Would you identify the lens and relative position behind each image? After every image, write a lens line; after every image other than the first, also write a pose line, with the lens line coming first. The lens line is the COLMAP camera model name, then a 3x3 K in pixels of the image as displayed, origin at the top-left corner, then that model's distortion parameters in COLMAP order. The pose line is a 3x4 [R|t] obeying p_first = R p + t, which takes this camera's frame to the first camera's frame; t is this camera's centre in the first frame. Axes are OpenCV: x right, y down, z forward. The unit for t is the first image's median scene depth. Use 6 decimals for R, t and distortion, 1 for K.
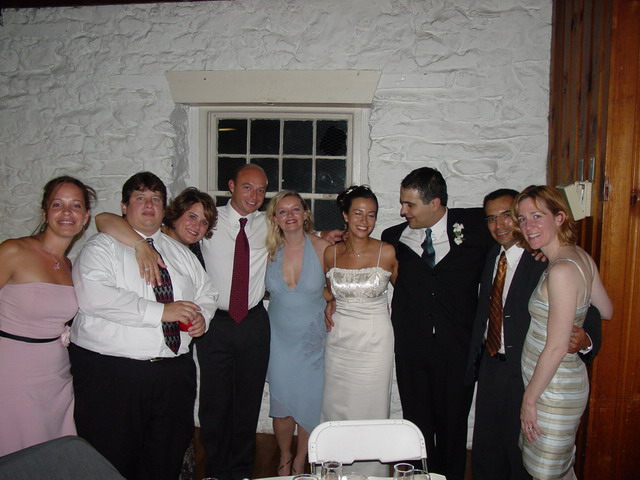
lens RADIAL K [[650.8, 0, 320.0], [0, 650.8, 240.0], [0, 0, 1]] dist [-0.174058, 0.199787]
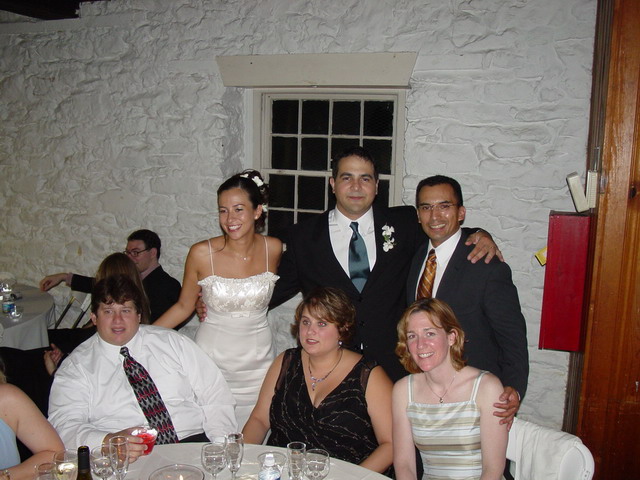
lens RADIAL K [[650.8, 0, 320.0], [0, 650.8, 240.0], [0, 0, 1]] dist [-0.174058, 0.199787]
pose [[0.977296, 0.035879, -0.208820, 0.153855], [-0.025259, 0.998259, 0.053301, -0.020514], [0.210369, -0.046816, 0.976501, -0.014347]]
